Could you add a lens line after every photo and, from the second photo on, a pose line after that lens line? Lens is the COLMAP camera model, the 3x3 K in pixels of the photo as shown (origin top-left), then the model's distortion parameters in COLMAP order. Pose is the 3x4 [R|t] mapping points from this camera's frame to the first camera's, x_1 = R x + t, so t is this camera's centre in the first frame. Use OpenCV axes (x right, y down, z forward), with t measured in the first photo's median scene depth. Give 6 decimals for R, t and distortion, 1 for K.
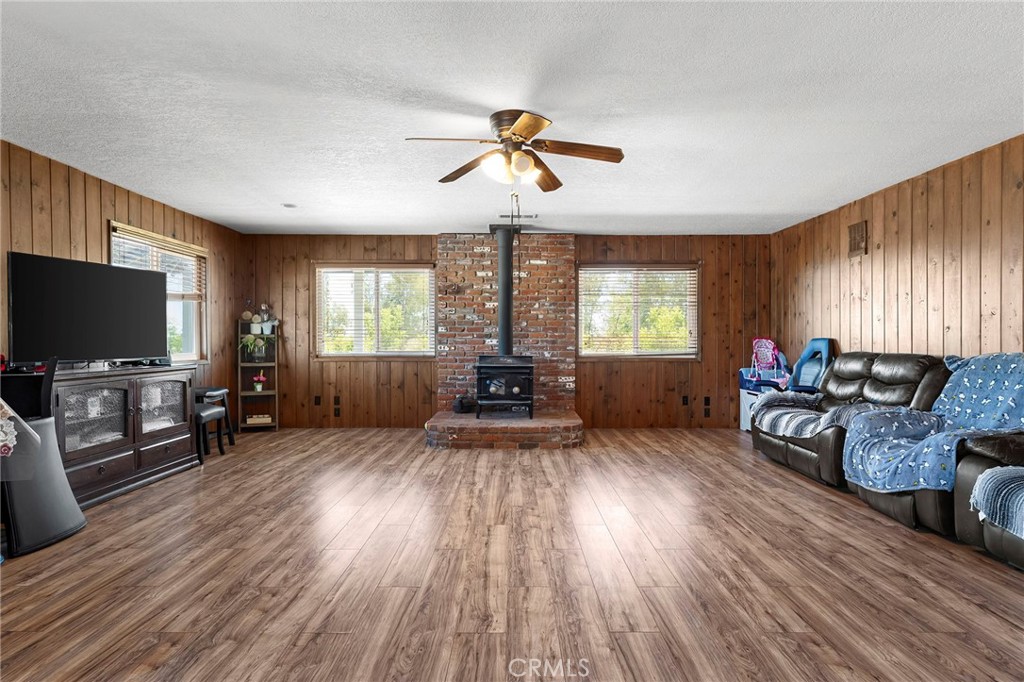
lens RADIAL K [[590.7, 0, 514.2], [0, 590.7, 345.8], [0, 0, 1]] dist [0.001001, 0.001167]
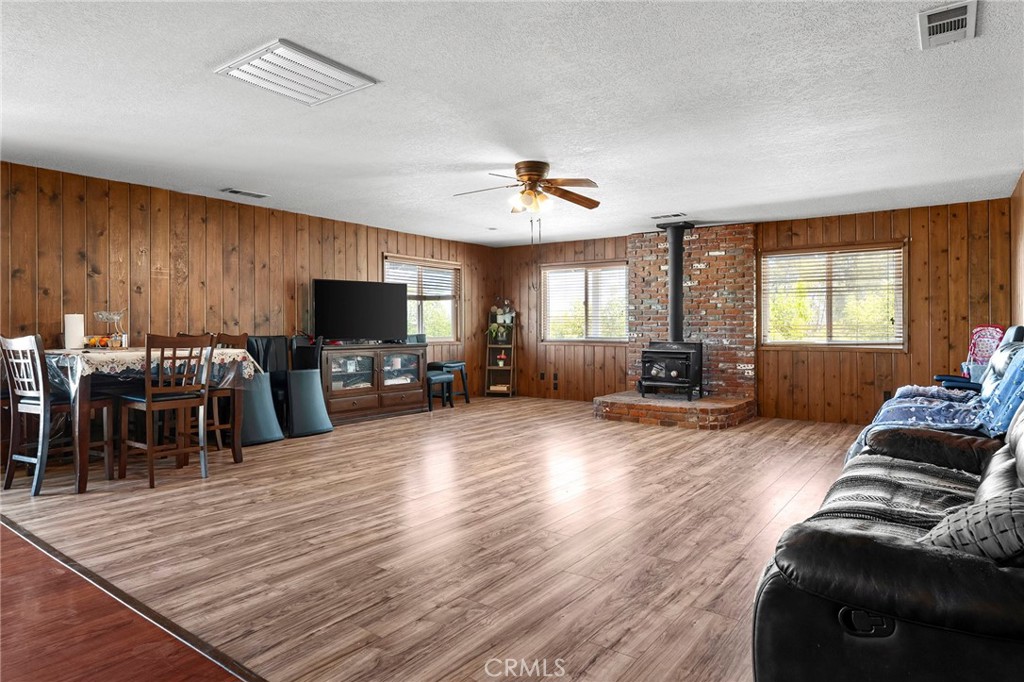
lens RADIAL K [[608.3, 0, 511.1], [0, 608.3, 334.3], [0, 0, 1]] dist [-0.002097, 0.002752]
pose [[0.801581, 0.007828, -0.597834, 0.391284], [-0.007708, 0.999966, 0.002758, 0.001205], [0.597836, 0.002397, 0.801615, -0.074968]]
